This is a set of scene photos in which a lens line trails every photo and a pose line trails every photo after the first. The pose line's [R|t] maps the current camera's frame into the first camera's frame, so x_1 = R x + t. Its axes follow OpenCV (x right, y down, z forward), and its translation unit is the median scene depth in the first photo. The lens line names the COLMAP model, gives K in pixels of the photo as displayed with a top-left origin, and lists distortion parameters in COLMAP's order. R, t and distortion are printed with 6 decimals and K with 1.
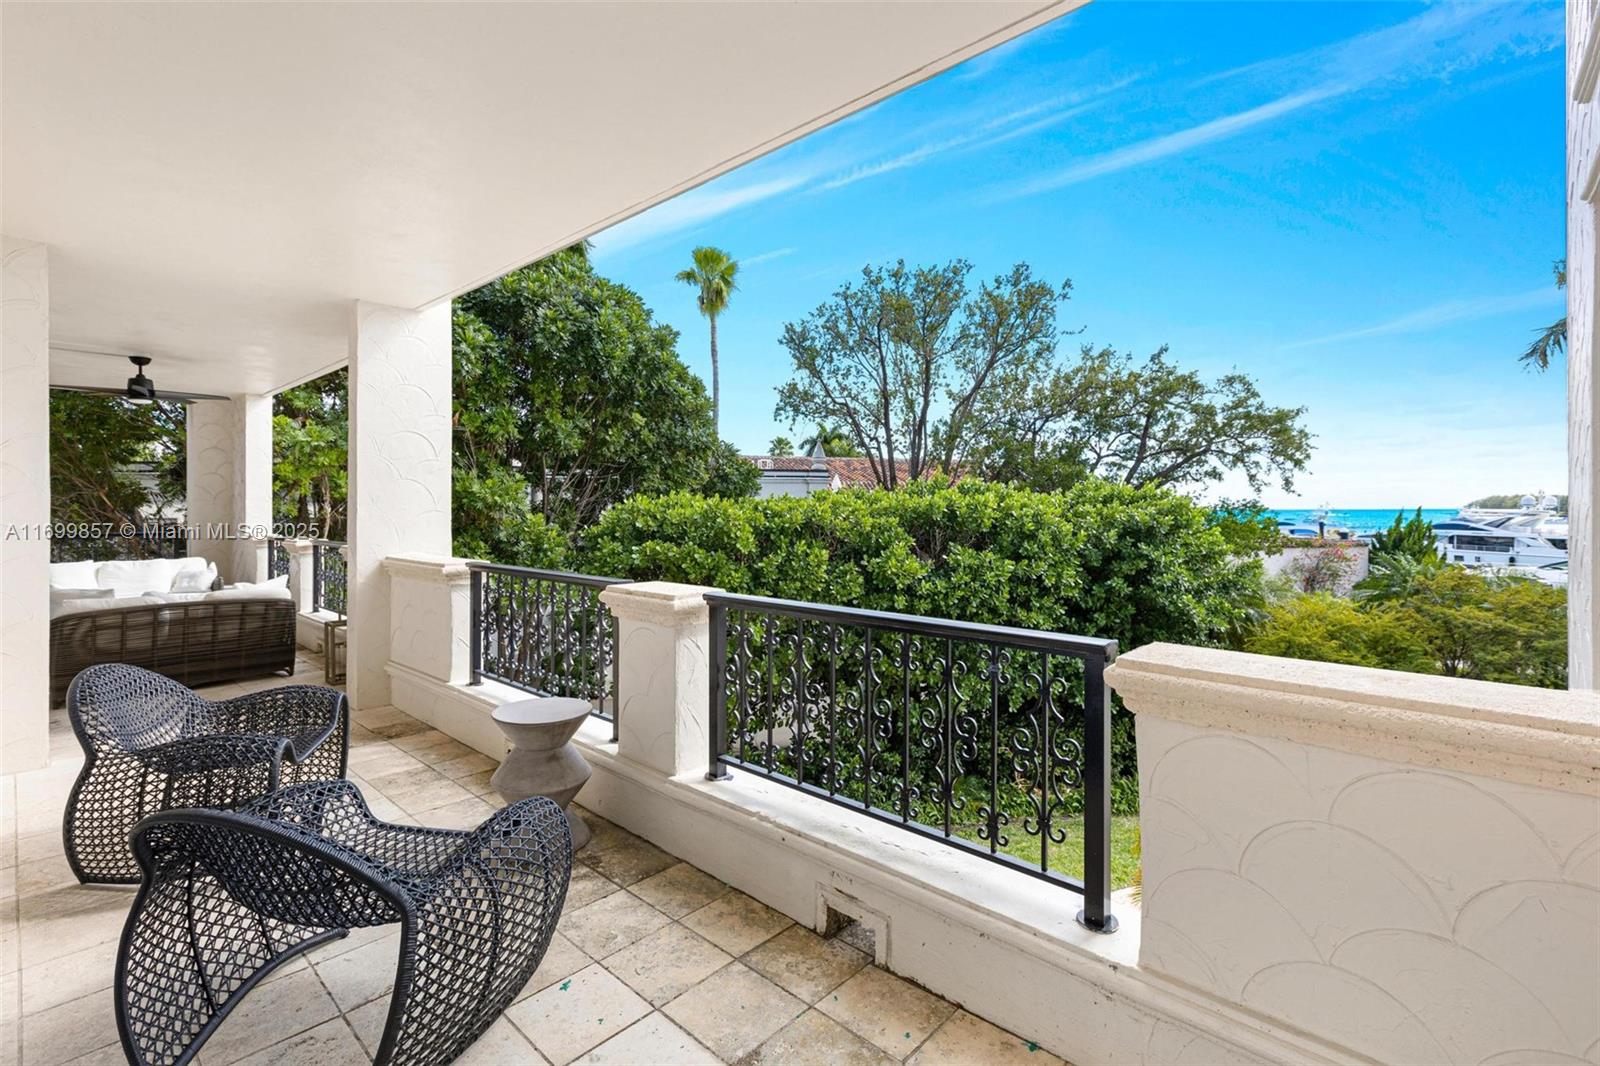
lens RADIAL K [[740.9, 0, 797.1], [0, 740.9, 502.5], [0, 0, 1]] dist [-0.003147, -0.000157]
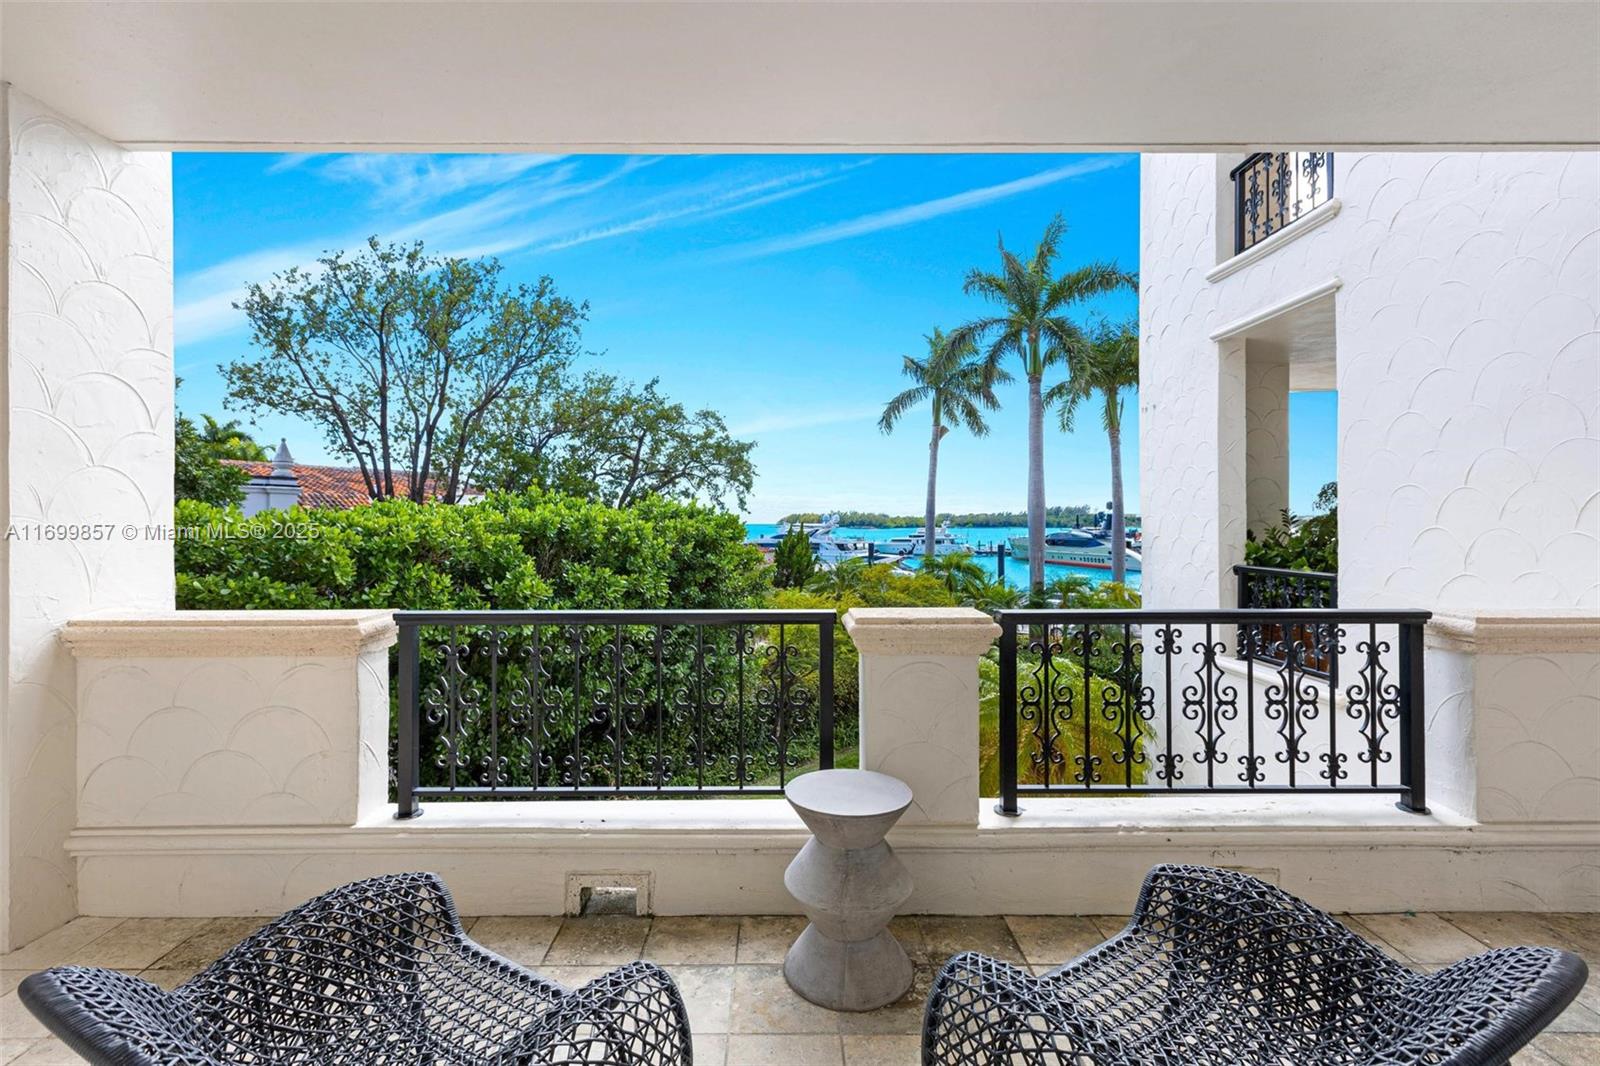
lens RADIAL K [[728.8, 0, 785.0], [0, 728.8, 520.0], [0, 0, 1]] dist [-0.000009, 0.000620]
pose [[0.727016, -0.001805, 0.686618, -0.127847], [0.001301, 0.999998, 0.001251, 0.001373], [-0.686619, -0.000017, 0.727017, 0.074186]]
